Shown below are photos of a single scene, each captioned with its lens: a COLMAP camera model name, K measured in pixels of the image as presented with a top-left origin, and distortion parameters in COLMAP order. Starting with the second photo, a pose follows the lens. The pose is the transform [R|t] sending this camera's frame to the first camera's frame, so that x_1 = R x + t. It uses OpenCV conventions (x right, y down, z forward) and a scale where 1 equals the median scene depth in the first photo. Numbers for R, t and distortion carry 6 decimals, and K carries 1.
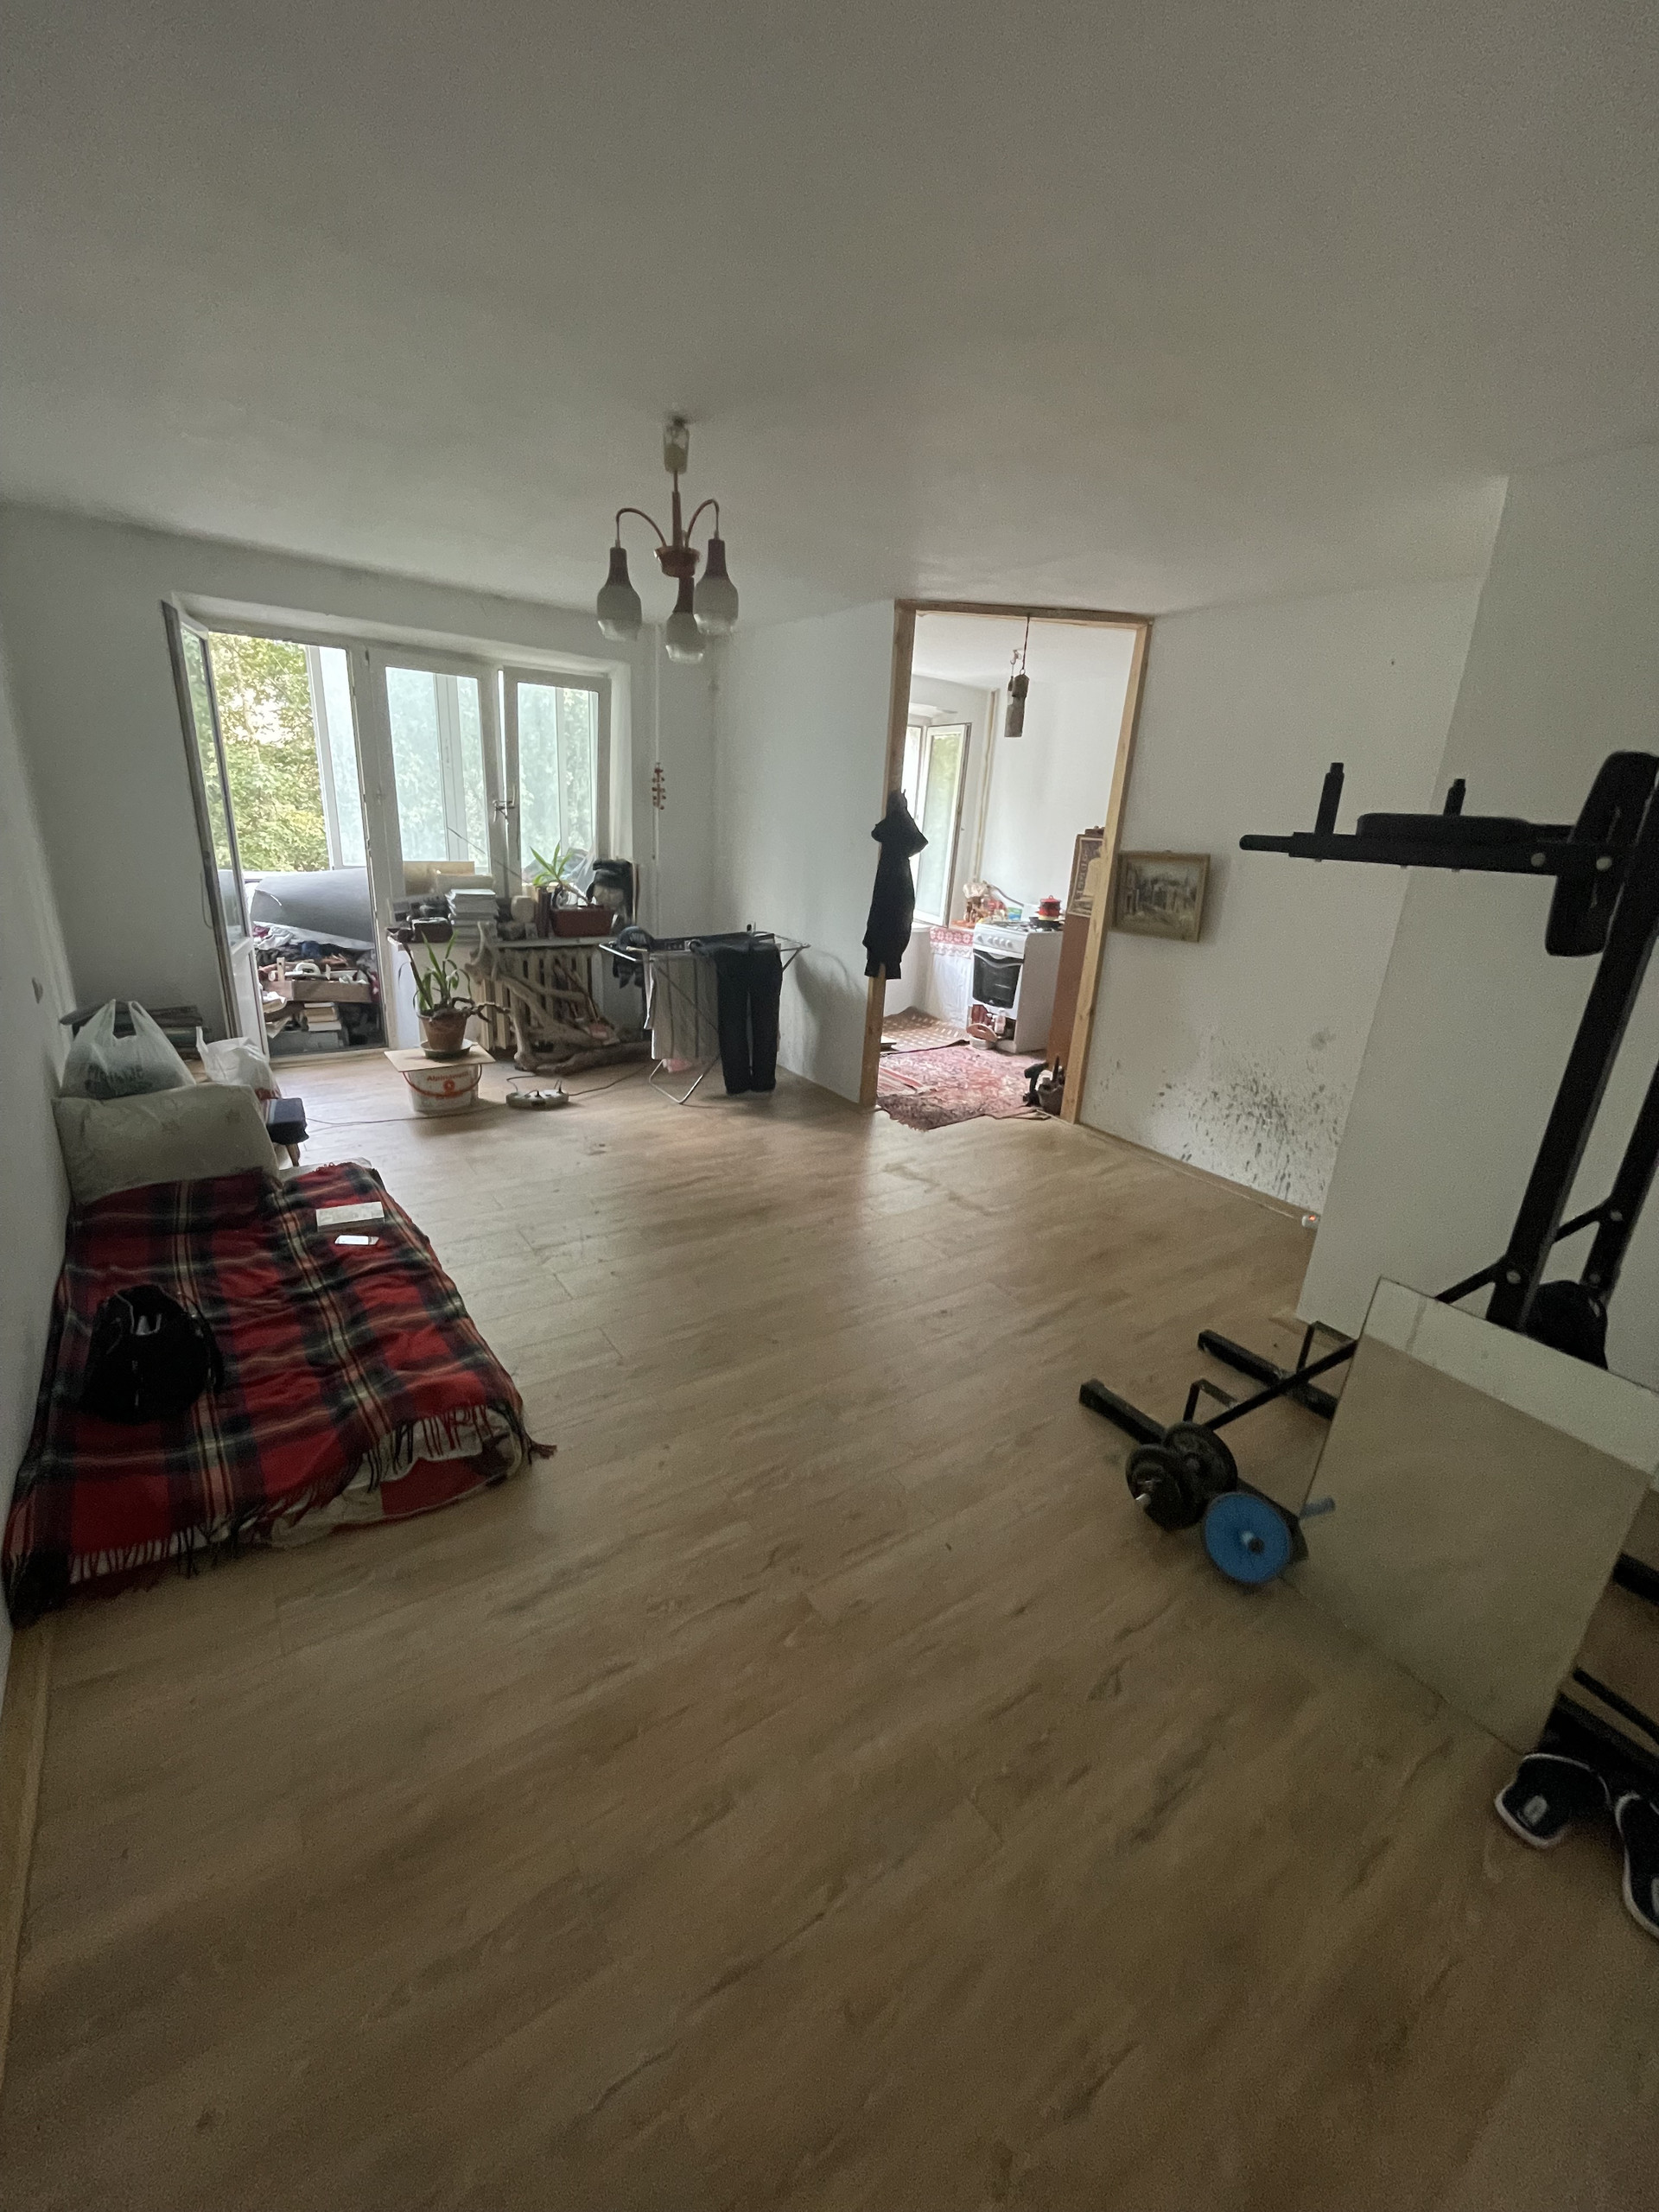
lens RADIAL K [[897.7, 0, 822.7], [0, 897.7, 1118.8], [0, 0, 1]] dist [-0.002231, -0.000079]
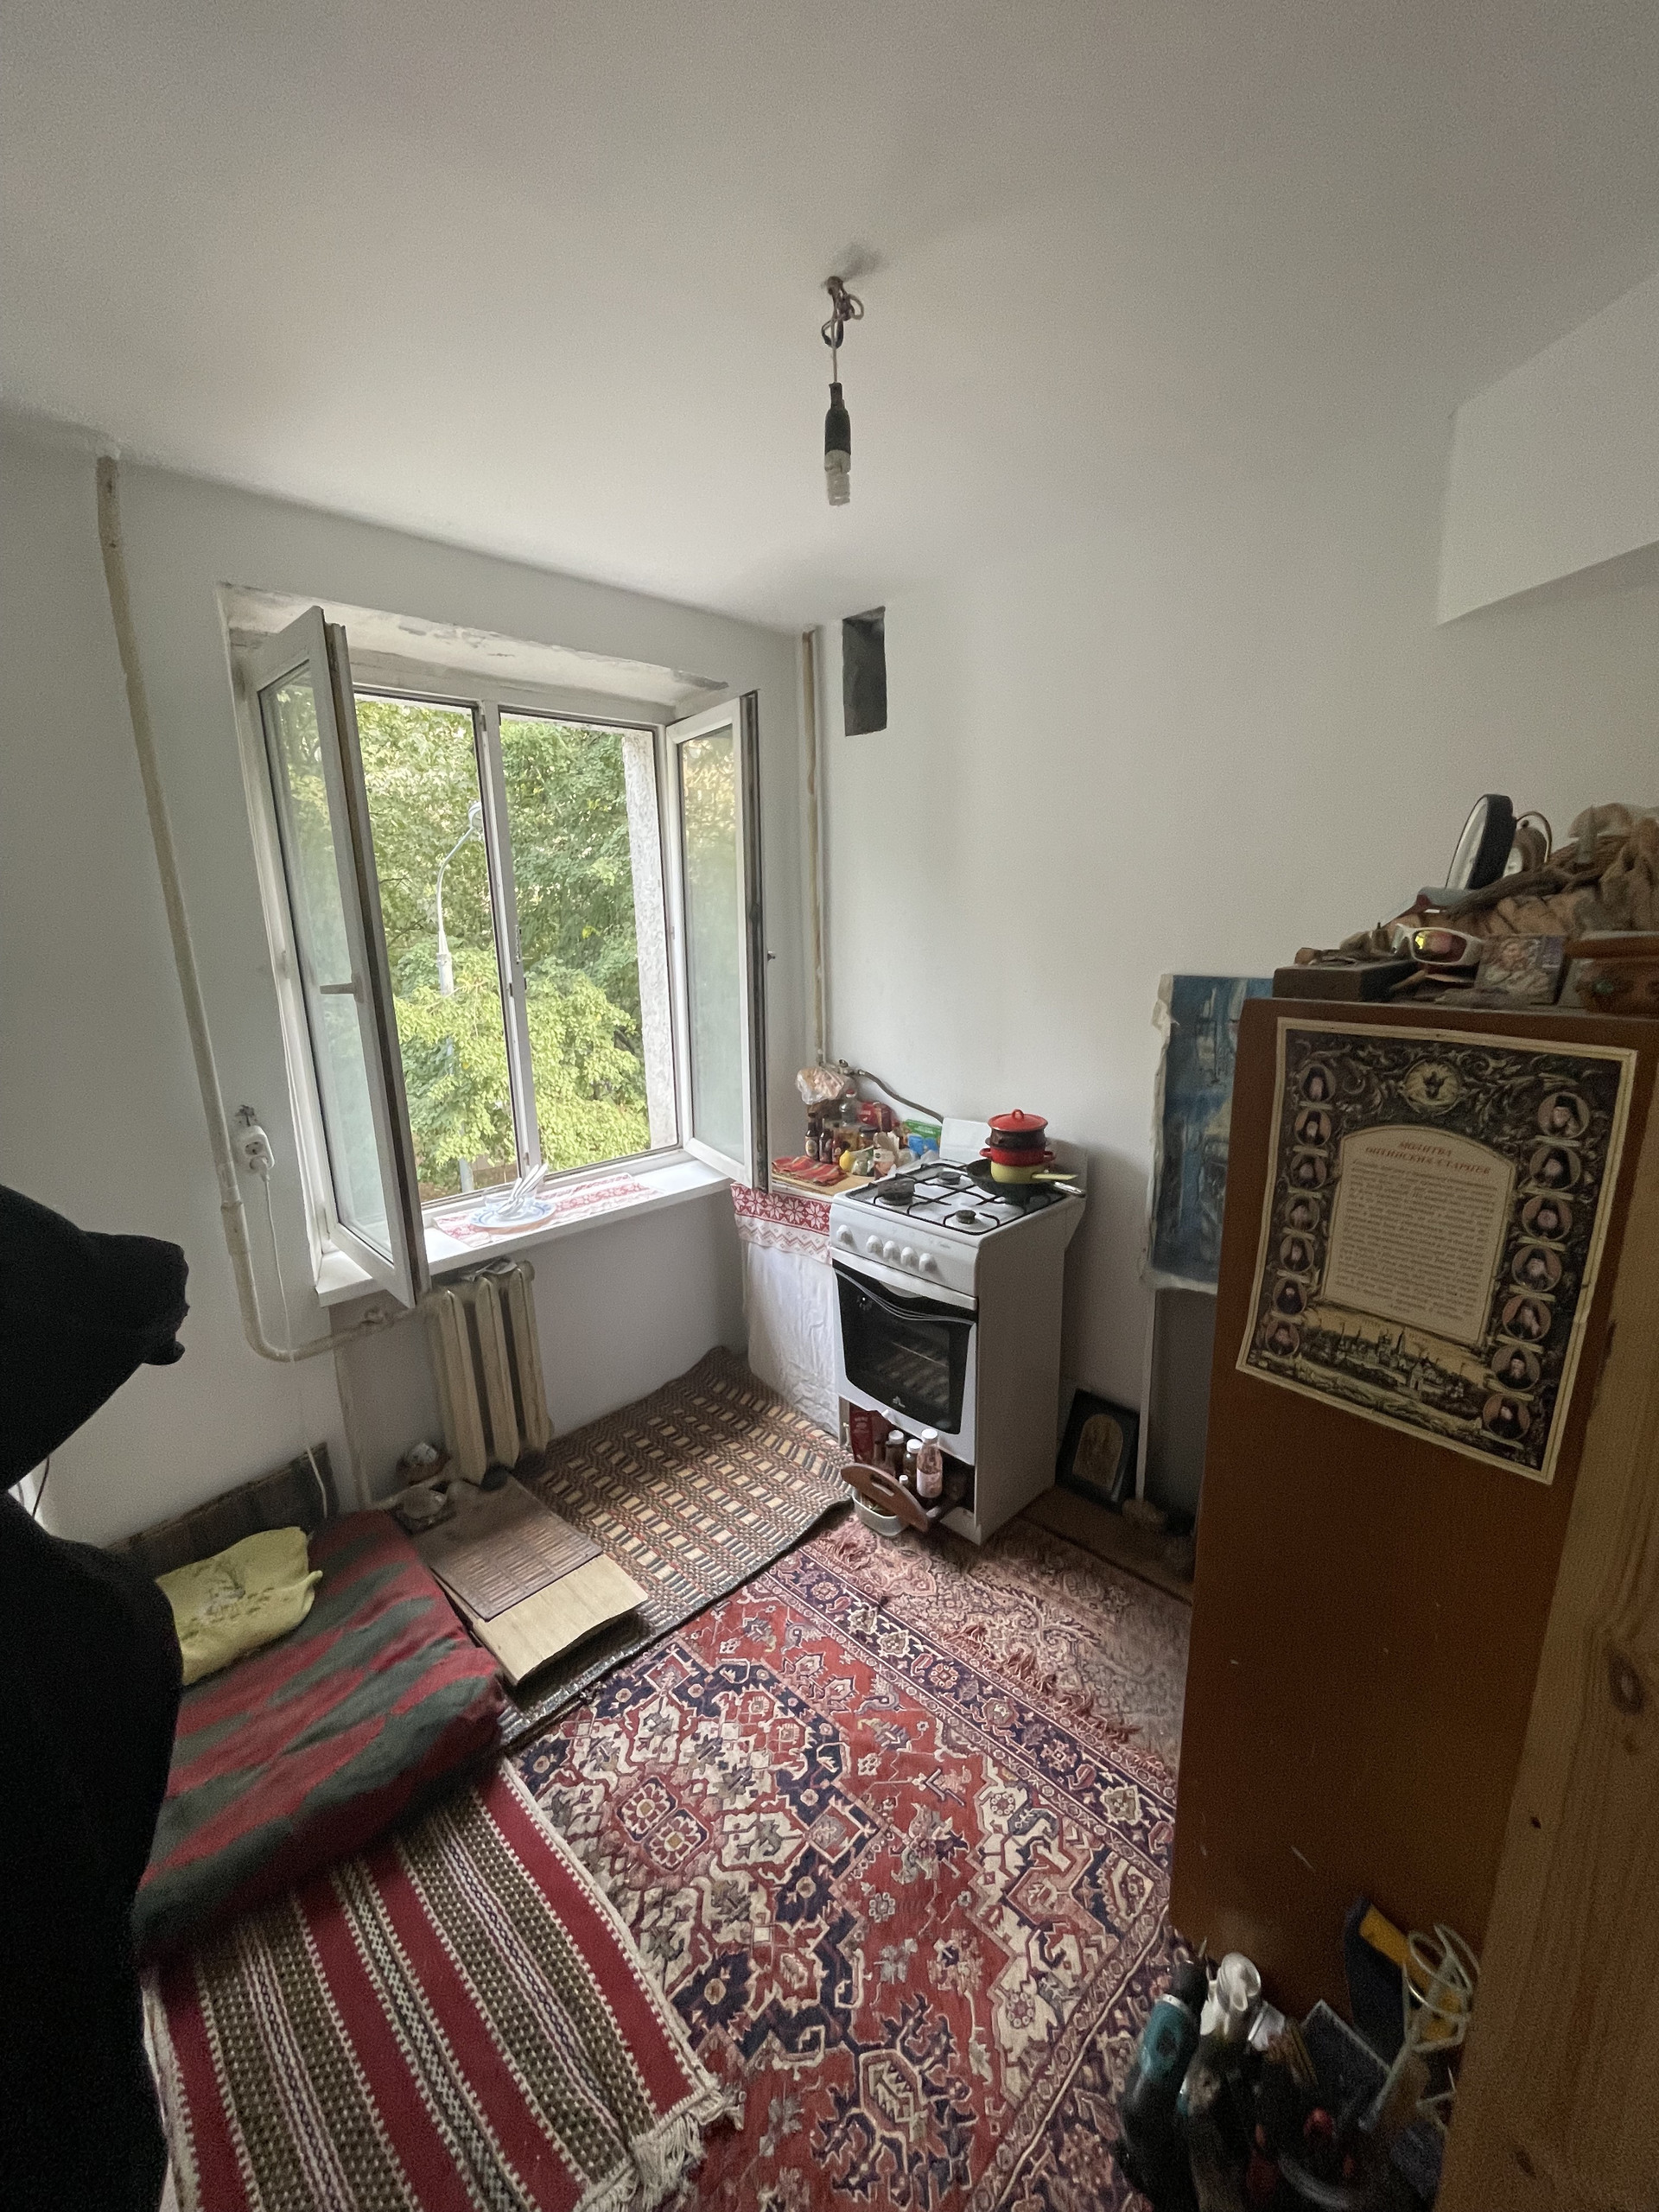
lens RADIAL K [[897.7, 0, 833.5], [0, 897.7, 1106.8], [0, 0, 1]] dist [-0.002231, -0.000079]
pose [[0.984883, -0.106689, 0.136466, 0.122872], [0.120773, 0.987685, -0.099456, -0.215773], [-0.124175, 0.114433, 0.985640, 0.617607]]
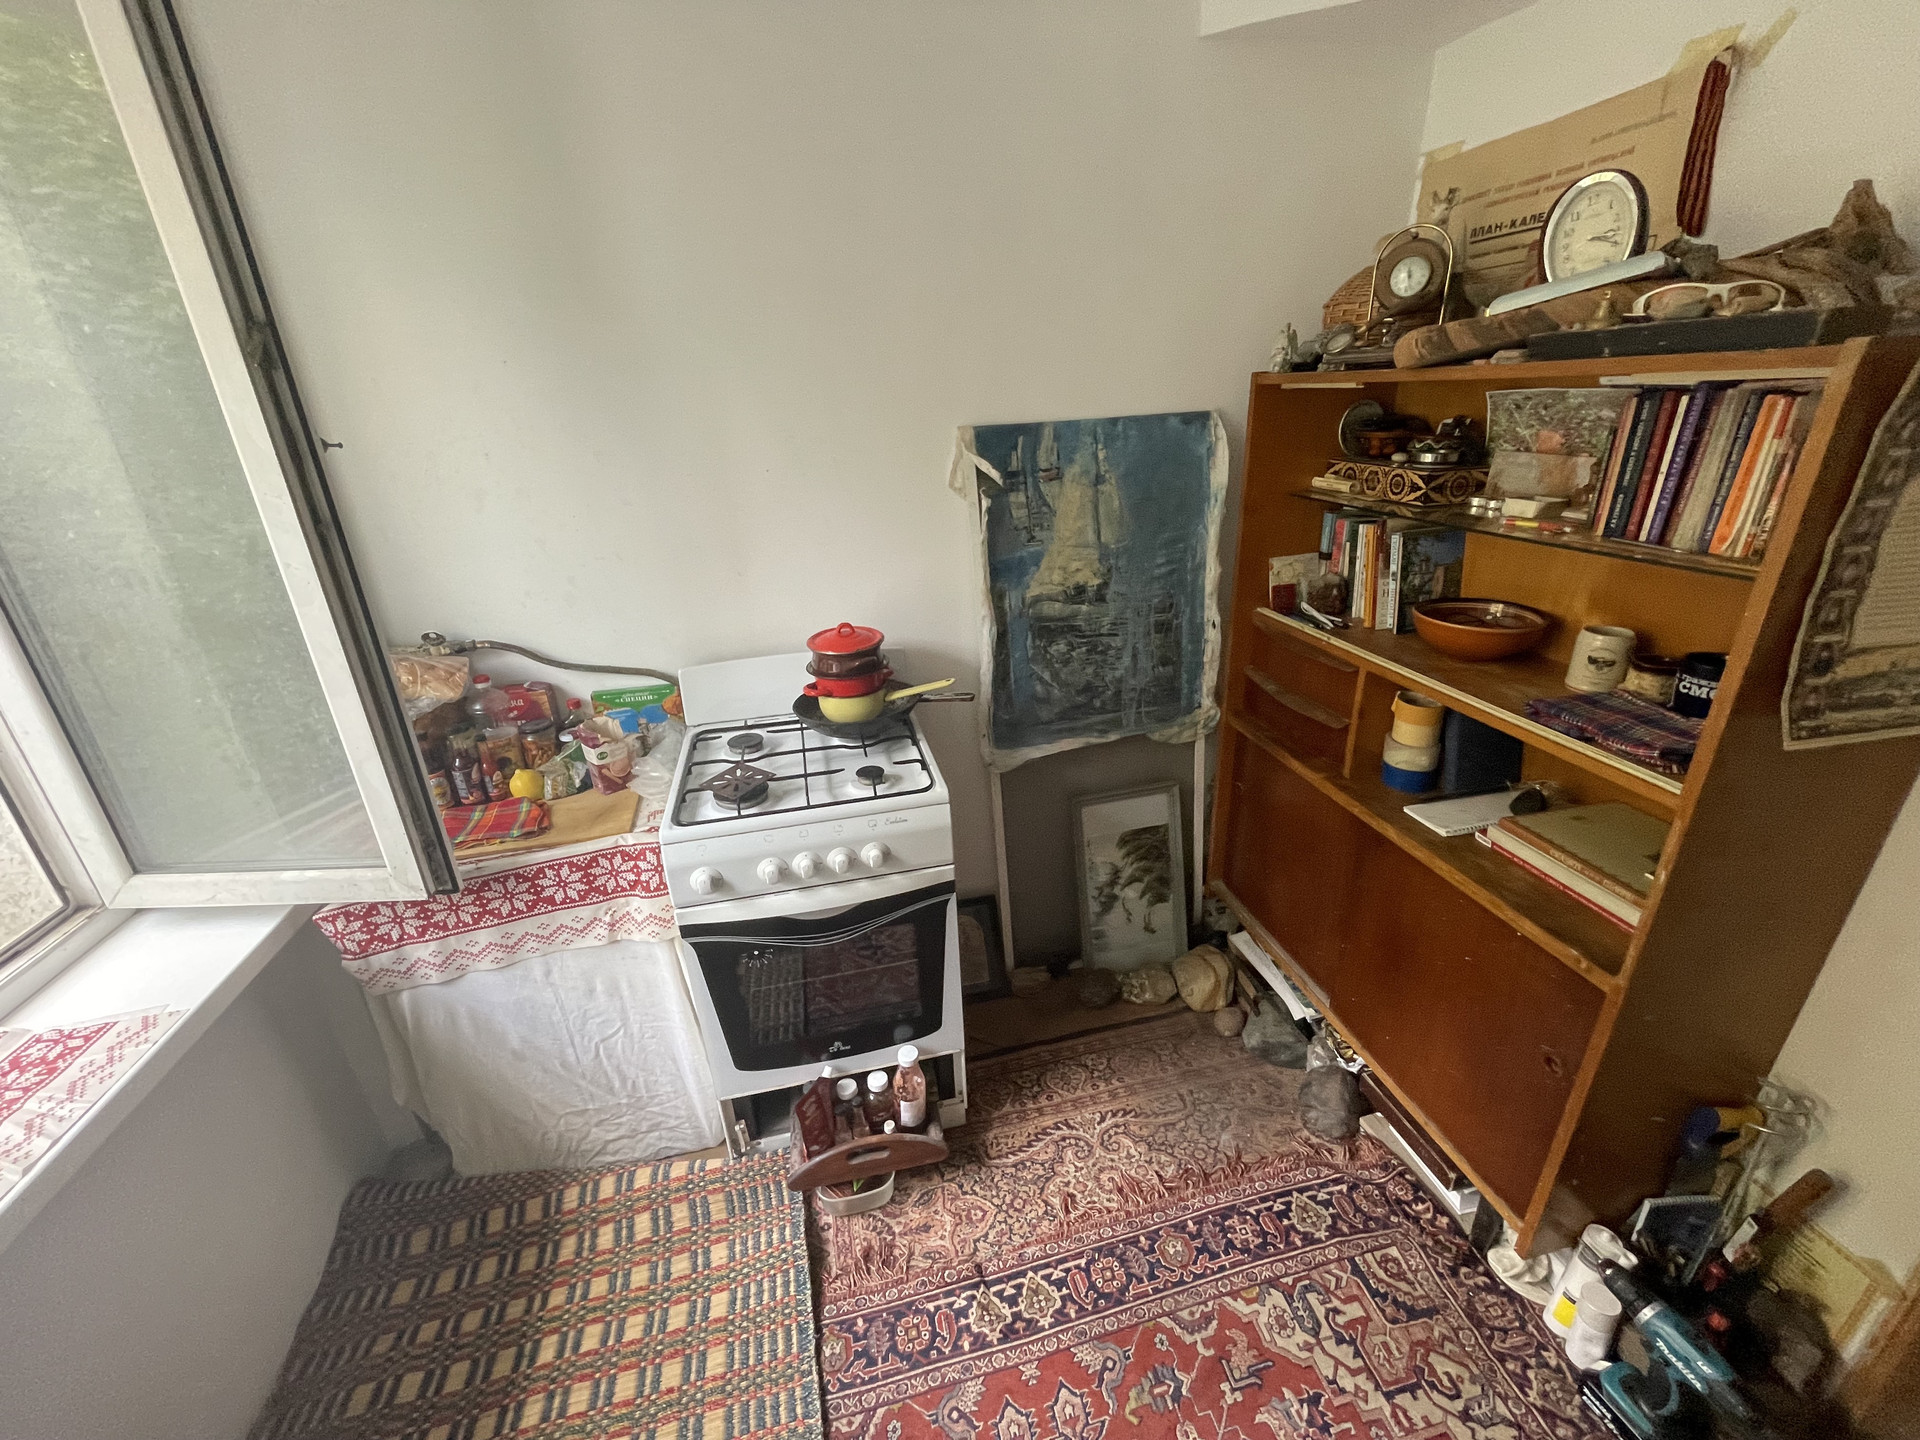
lens RADIAL K [[779.2, 0, 954.4], [0, 779.2, 714.8], [0, 0, 1]] dist [-0.002231, -0.000079]
pose [[0.384667, -0.415269, 0.824368, 0.047545], [0.363474, 0.889077, 0.278262, -0.271612], [-0.848480, 0.192598, 0.492938, 0.825294]]
